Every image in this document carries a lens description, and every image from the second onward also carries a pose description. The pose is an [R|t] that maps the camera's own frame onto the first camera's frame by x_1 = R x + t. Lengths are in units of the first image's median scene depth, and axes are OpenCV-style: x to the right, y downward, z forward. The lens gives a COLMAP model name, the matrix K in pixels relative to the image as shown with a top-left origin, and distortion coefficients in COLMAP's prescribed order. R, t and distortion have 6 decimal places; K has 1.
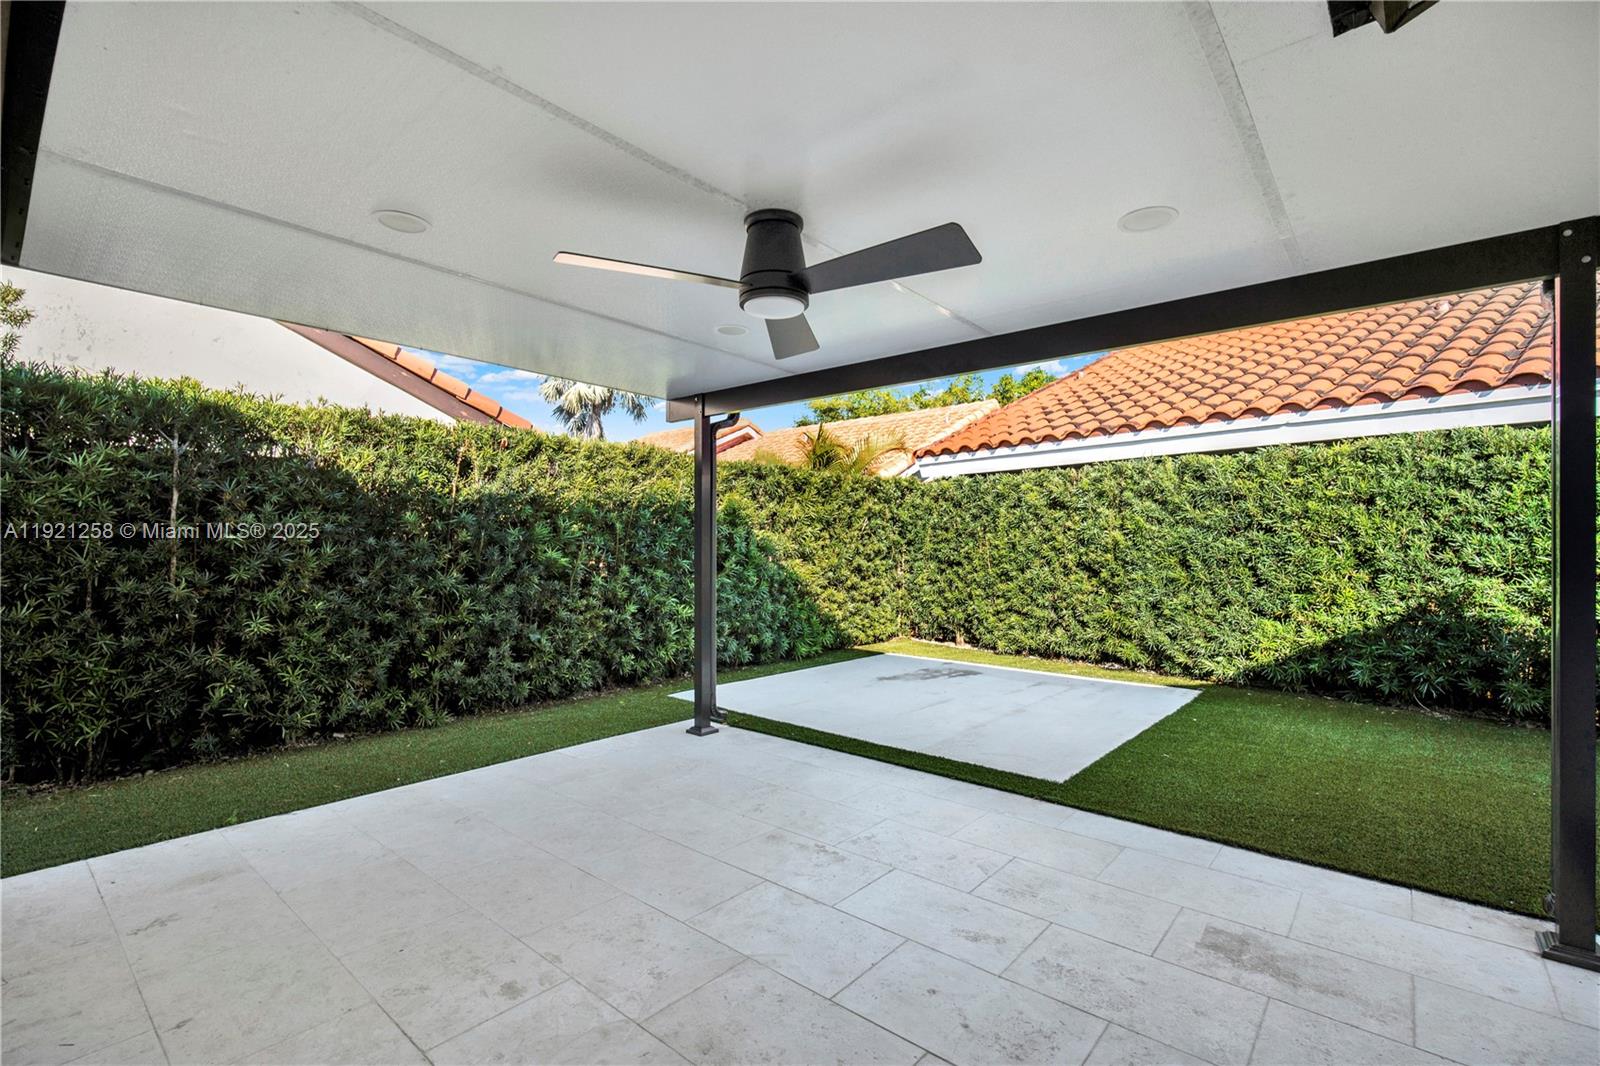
lens RADIAL K [[718.9, 0, 796.4], [0, 718.9, 545.2], [0, 0, 1]] dist [-0.005536, 0.000030]
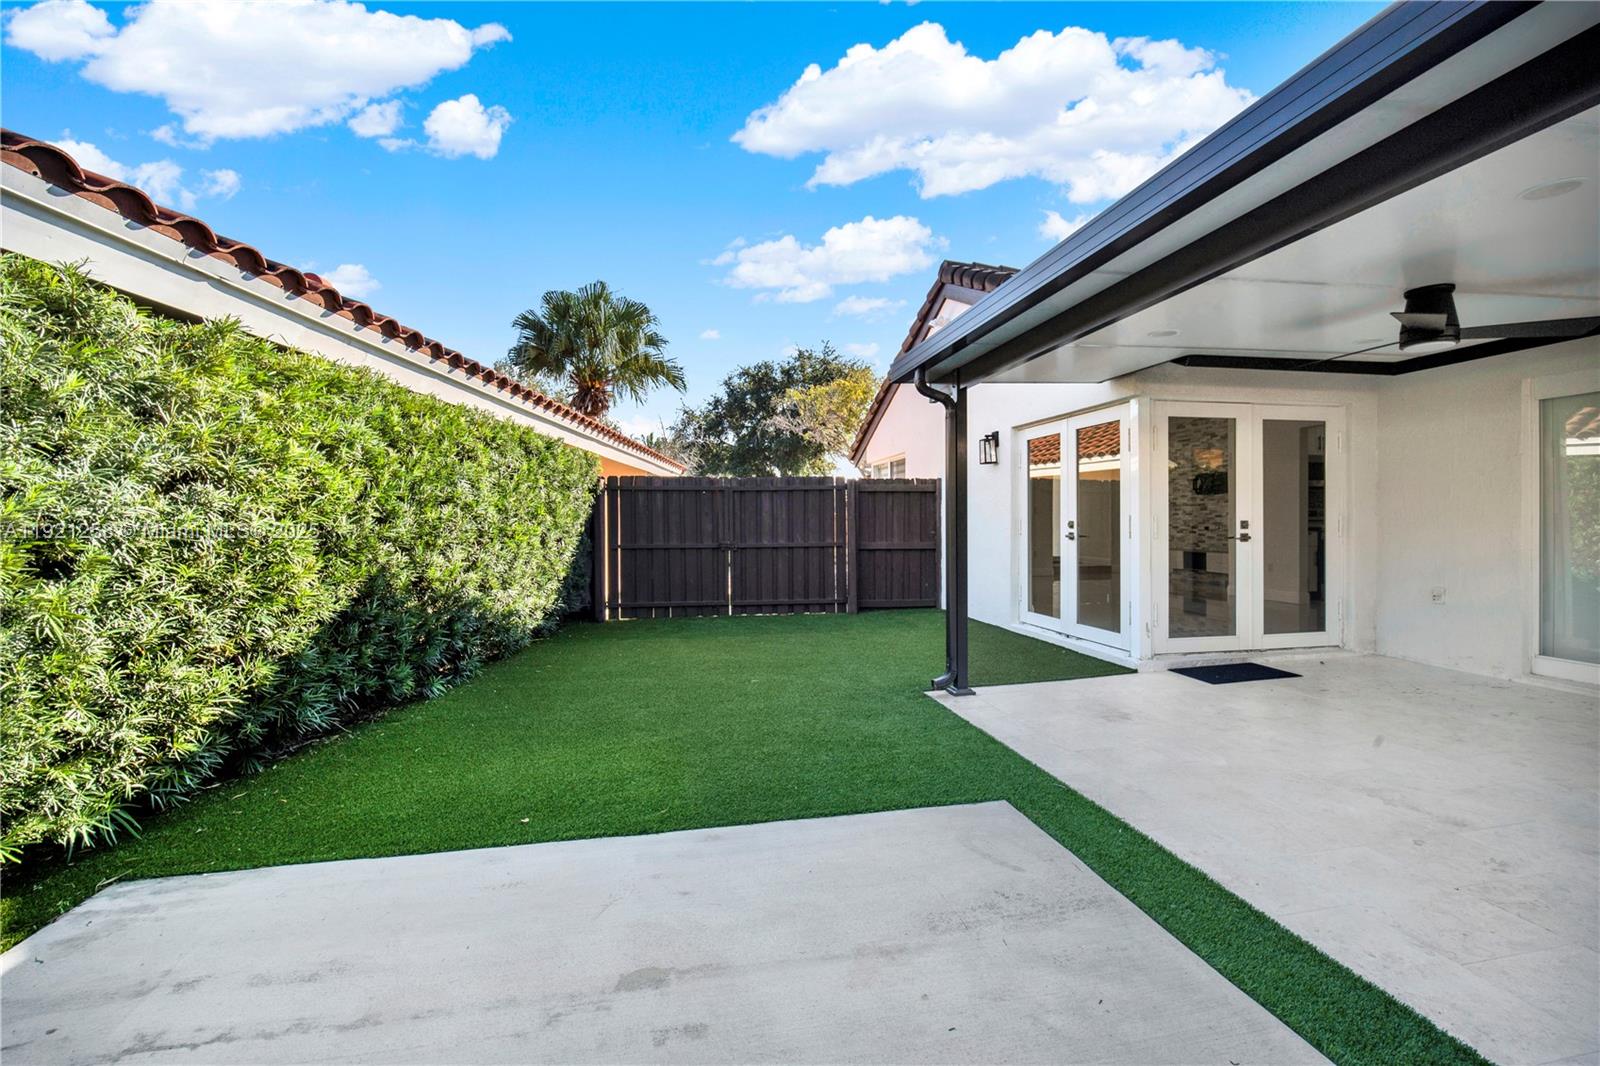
lens RADIAL K [[707.3, 0, 805.2], [0, 707.3, 528.3], [0, 0, 1]] dist [-0.008717, 0.000024]
pose [[-0.789849, -0.000518, 0.613301, 0.047251], [0.008466, 0.999895, 0.011747, 0.010127], [-0.613243, 0.014471, -0.789762, 1.366941]]
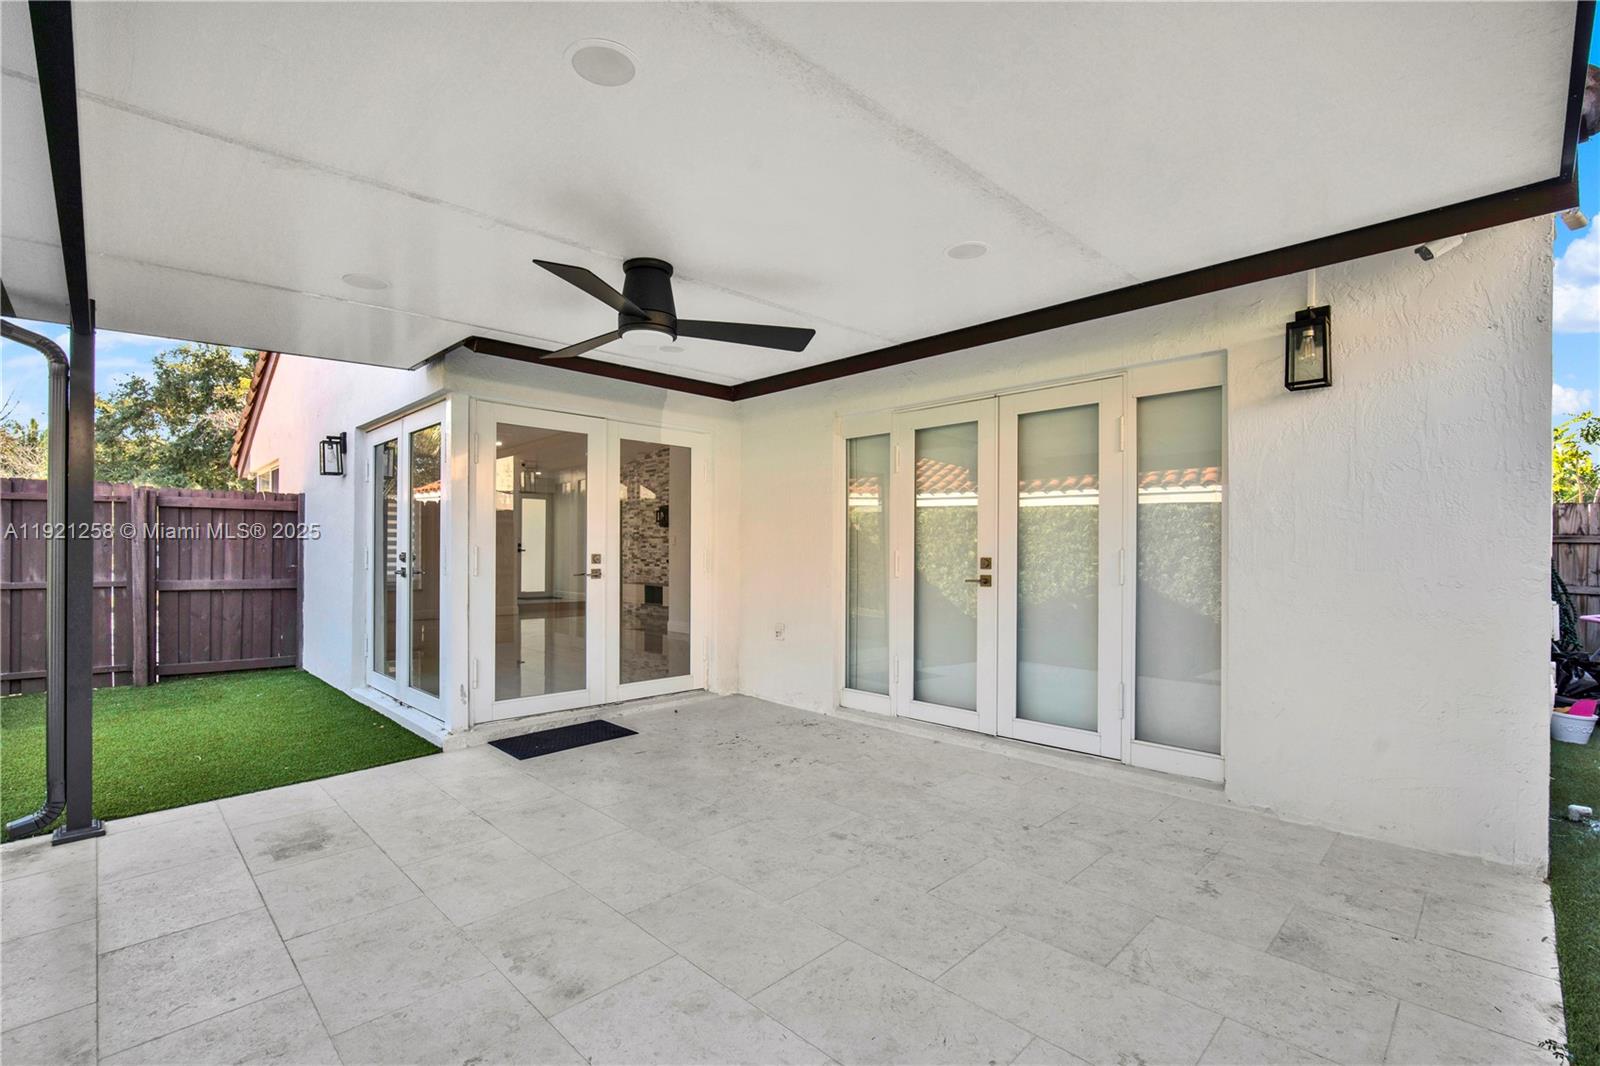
lens RADIAL K [[718.9, 0, 796.4], [0, 718.9, 545.2], [0, 0, 1]] dist [-0.005536, 0.000030]
pose [[-0.996573, -0.003128, 0.082657, -0.173572], [-0.003730, 0.999968, -0.007122, 0.011185], [-0.082632, -0.007406, -0.996553, 1.001654]]
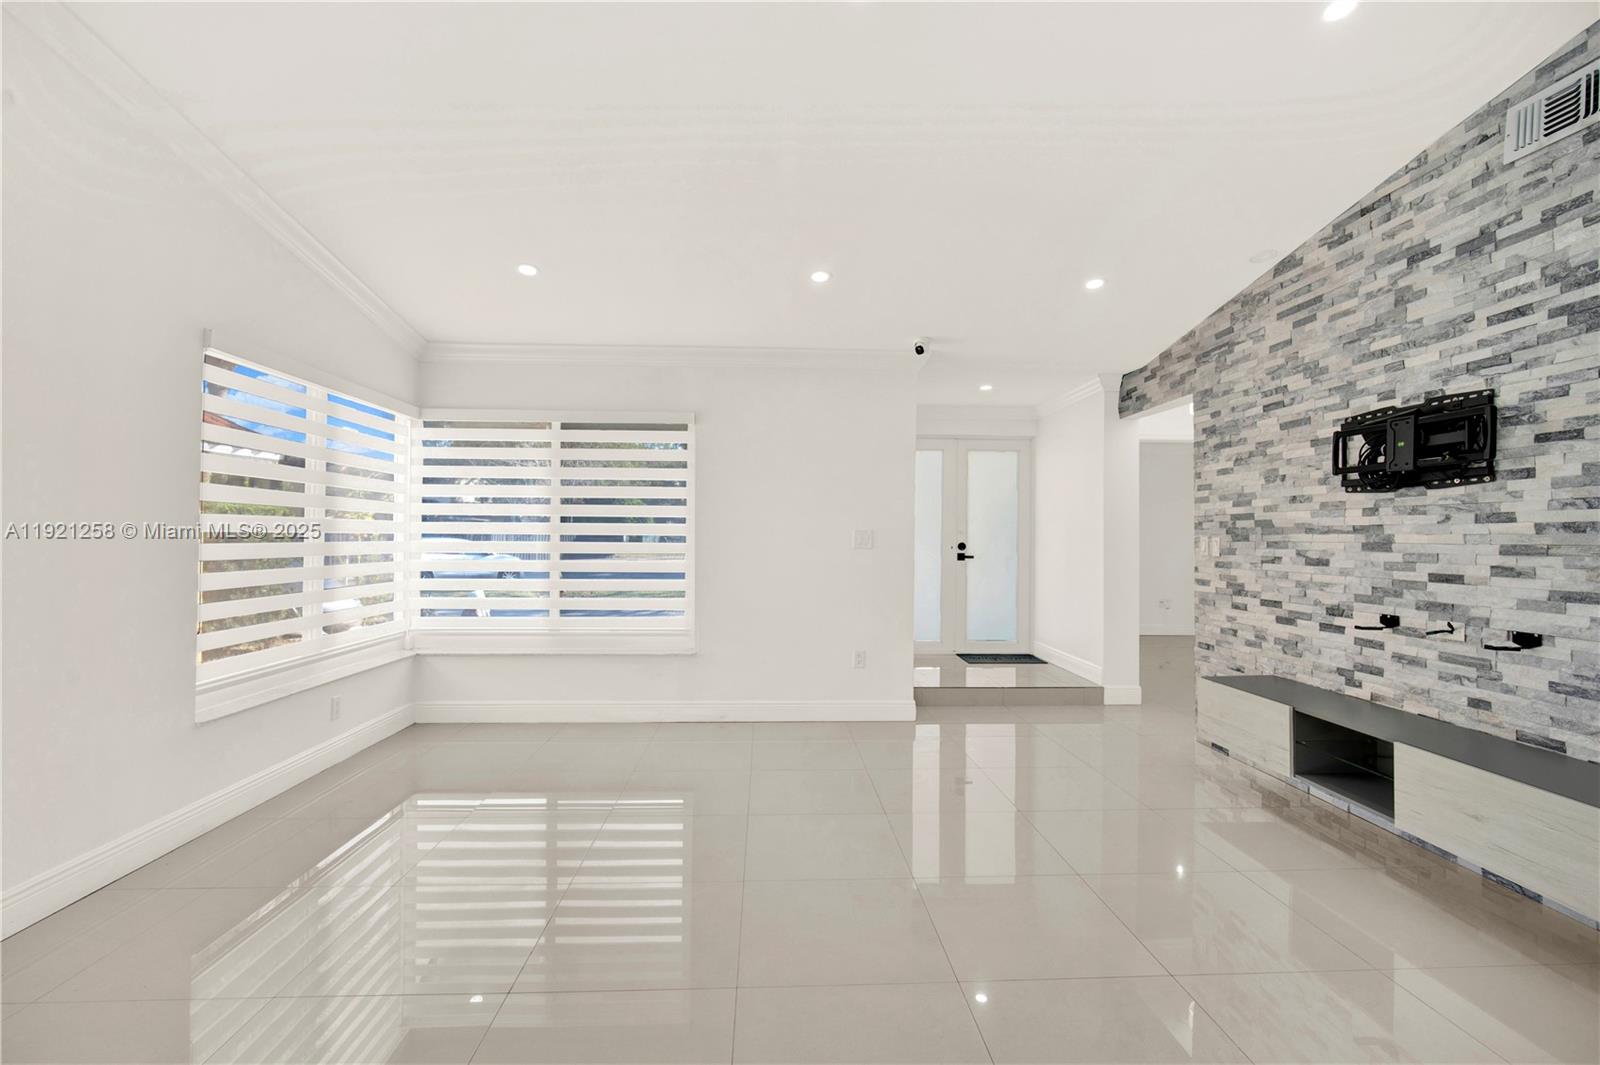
lens RADIAL K [[727.3, 0, 797.1], [0, 727.3, 524.3], [0, 0, 1]] dist [-0.001831, 0.000729]
pose [[-0.687688, 0.006833, 0.725974, 0.322197], [-0.008598, 0.999809, -0.017555, -0.018669], [-0.725956, -0.018315, -0.687498, -0.465890]]
